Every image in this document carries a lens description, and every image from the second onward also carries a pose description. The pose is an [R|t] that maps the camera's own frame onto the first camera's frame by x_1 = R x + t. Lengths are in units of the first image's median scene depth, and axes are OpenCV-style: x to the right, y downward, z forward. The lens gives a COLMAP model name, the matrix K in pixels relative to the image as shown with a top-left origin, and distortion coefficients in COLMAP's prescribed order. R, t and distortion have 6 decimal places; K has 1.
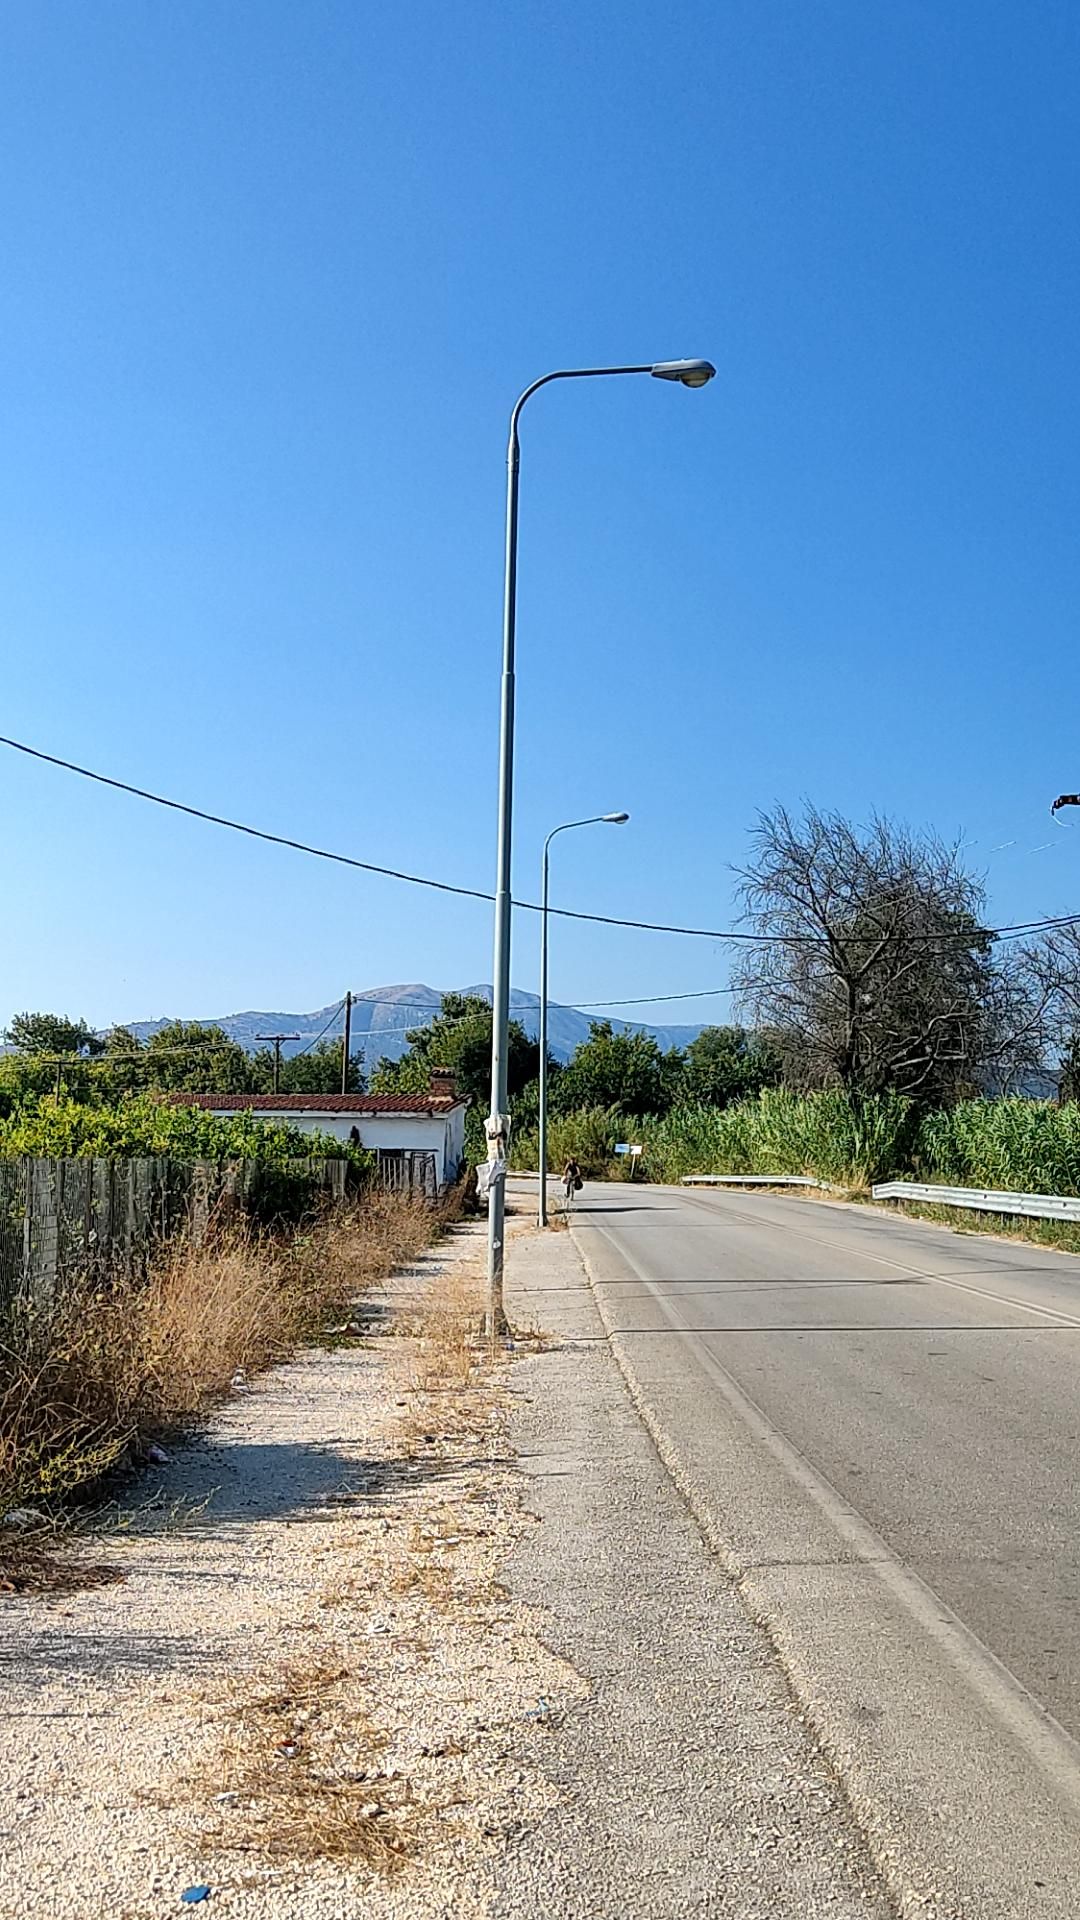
lens RADIAL K [[1641.3, 0, 525.7], [0, 1641.3, 954.3], [0, 0, 1]] dist [0.015989, 0.000188]
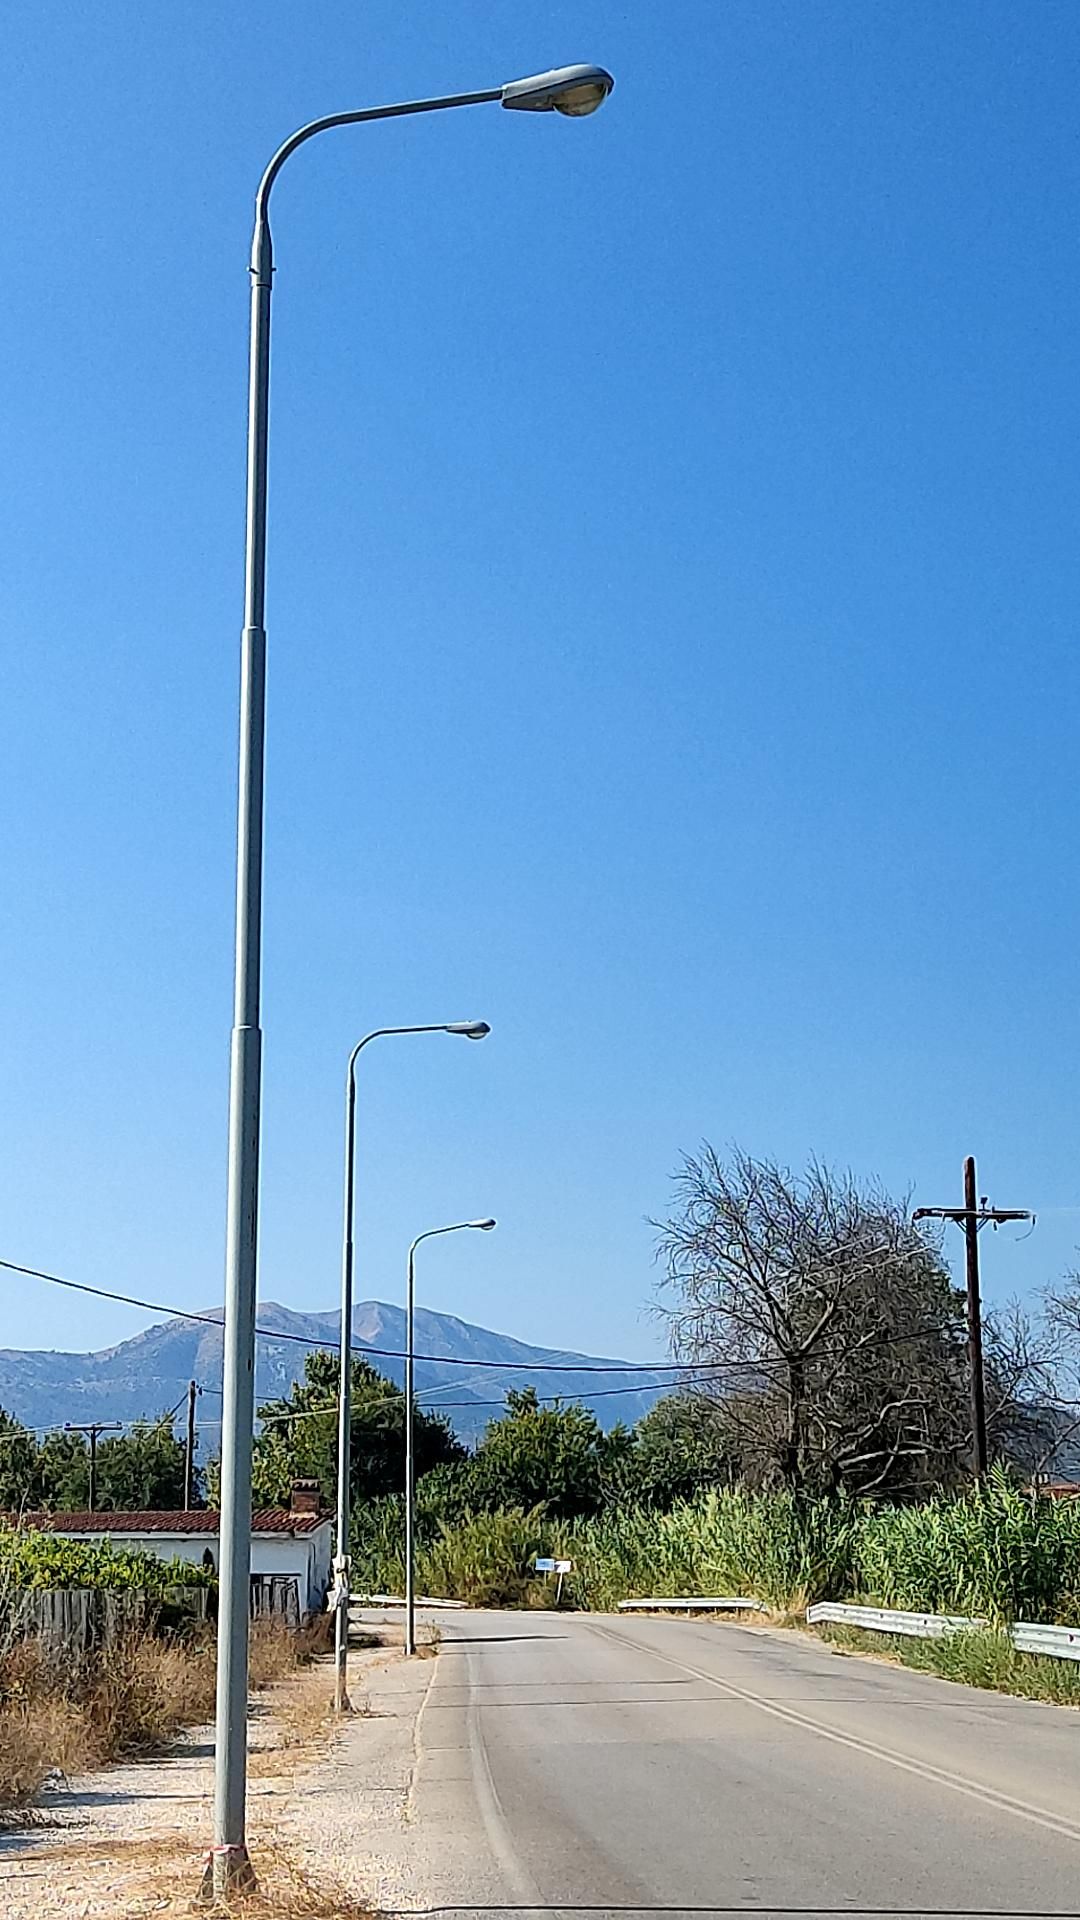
lens RADIAL K [[2537.5, 0, 483.2], [0, 2537.5, 975.9], [0, 0, 1]] dist [-0.015743, 0.000000]
pose [[0.999756, -0.010253, 0.019551, 0.015777], [0.012324, 0.993972, -0.108940, -0.037685], [-0.018317, 0.109154, 0.993856, -0.291455]]
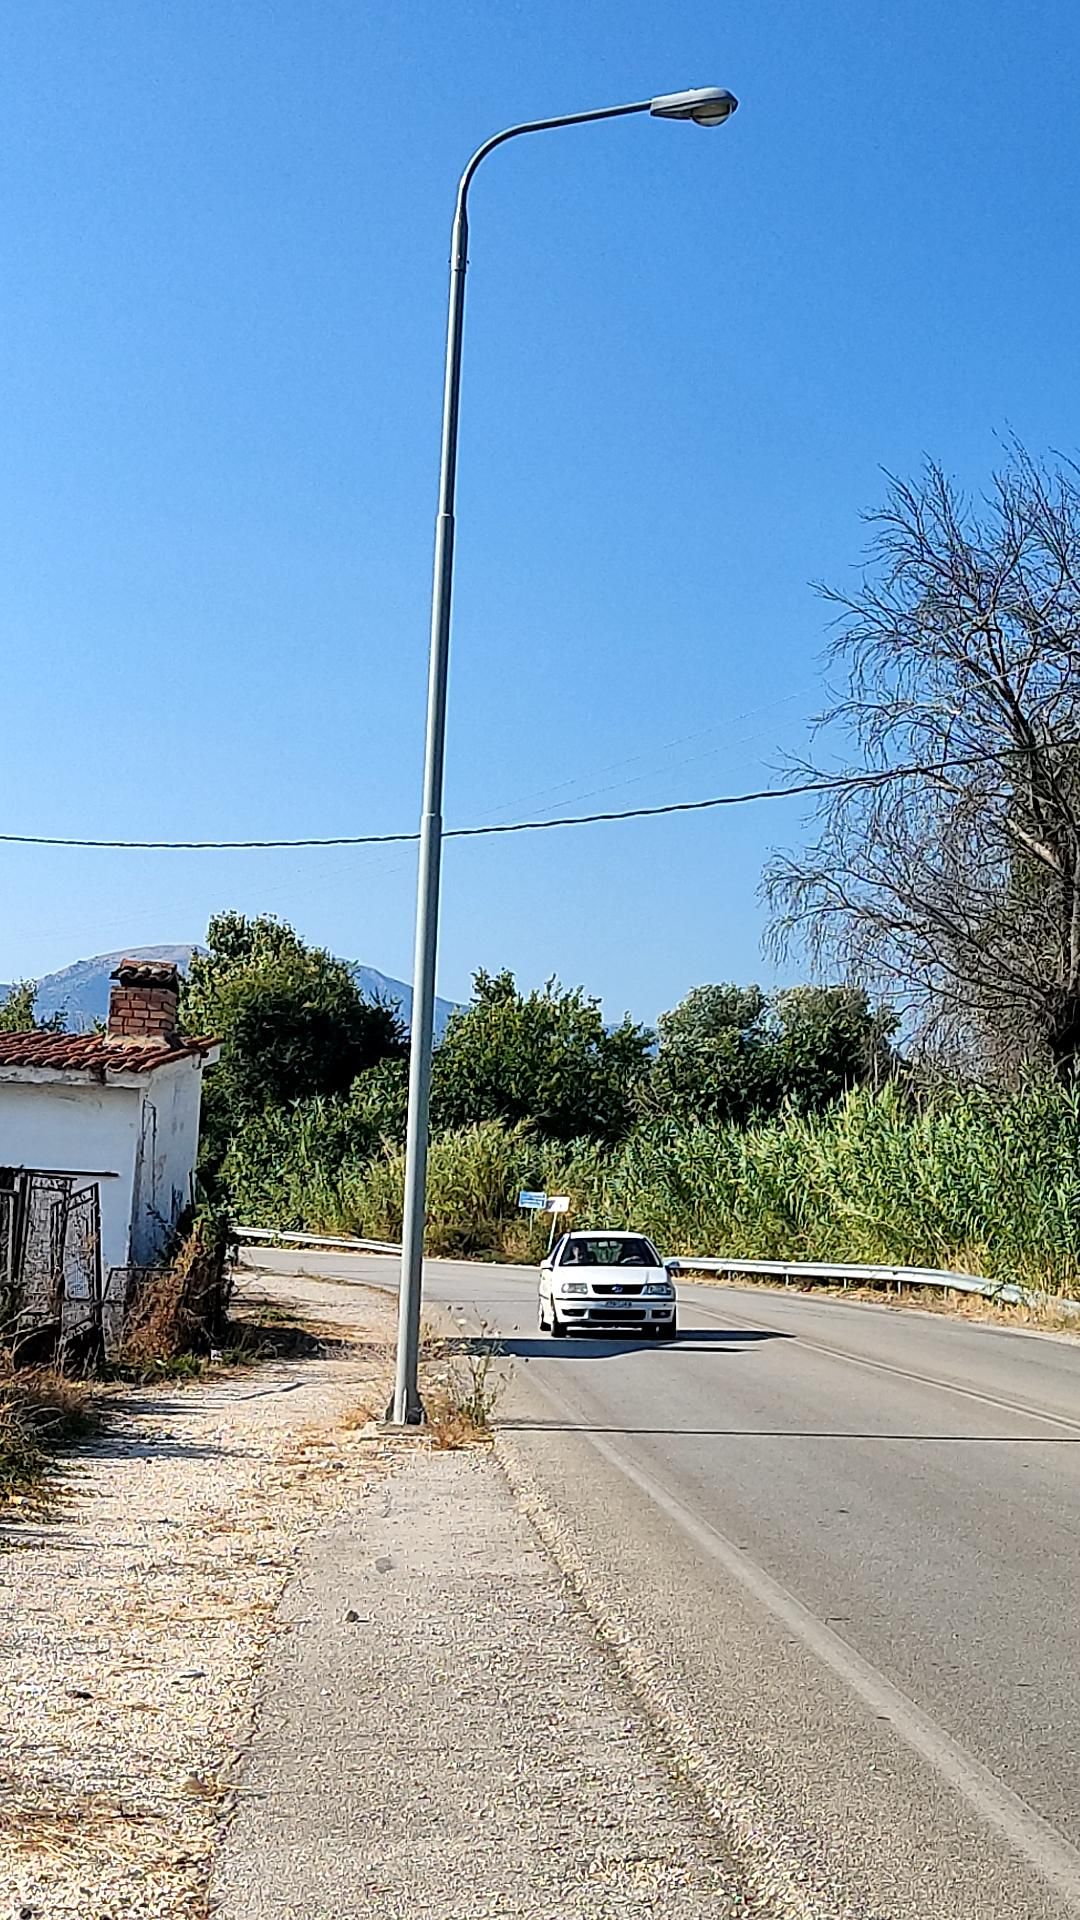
lens RADIAL K [[2537.5, 0, 530.4], [0, 2537.5, 958.7], [0, 0, 1]] dist [-0.015743, 0.000000]
pose [[0.996876, 0.041045, 0.067484, -0.000727], [-0.042446, 0.998909, 0.019453, 0.038288], [-0.066612, -0.022257, 0.997531, 0.292401]]
